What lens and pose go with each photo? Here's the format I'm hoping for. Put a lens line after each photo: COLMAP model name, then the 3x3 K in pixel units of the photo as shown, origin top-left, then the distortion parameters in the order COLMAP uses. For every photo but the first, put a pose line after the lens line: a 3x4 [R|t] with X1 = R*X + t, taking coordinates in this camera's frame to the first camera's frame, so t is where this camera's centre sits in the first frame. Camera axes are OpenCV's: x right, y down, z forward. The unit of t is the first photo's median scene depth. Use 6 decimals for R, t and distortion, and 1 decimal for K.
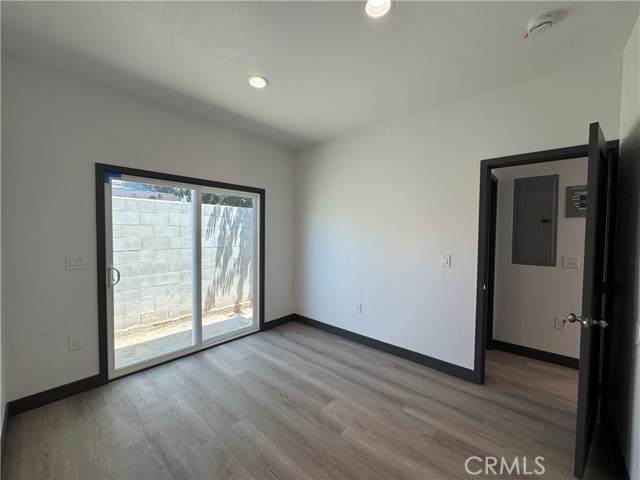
lens RADIAL K [[256.0, 0, 319.2], [0, 256.0, 240.3], [0, 0, 1]] dist [-0.003761, 0.000445]
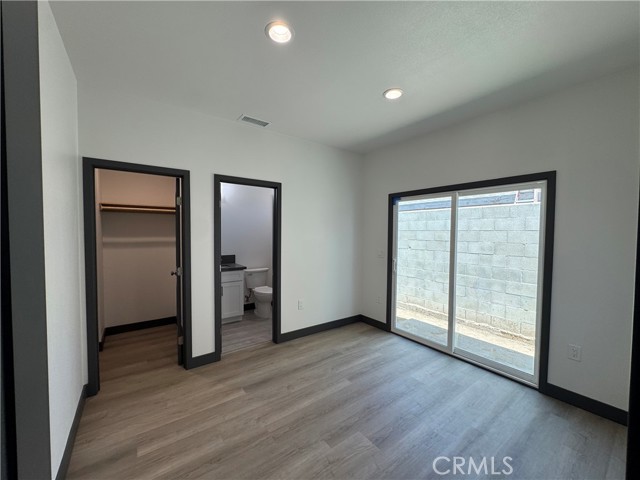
lens RADIAL K [[256.0, 0, 319.2], [0, 256.0, 240.3], [0, 0, 1]] dist [-0.003761, 0.000445]
pose [[-0.205626, 0.021385, -0.978397, 0.538295], [-0.041251, 0.998683, 0.030498, -0.025523], [0.977761, 0.046631, -0.204473, 0.594123]]
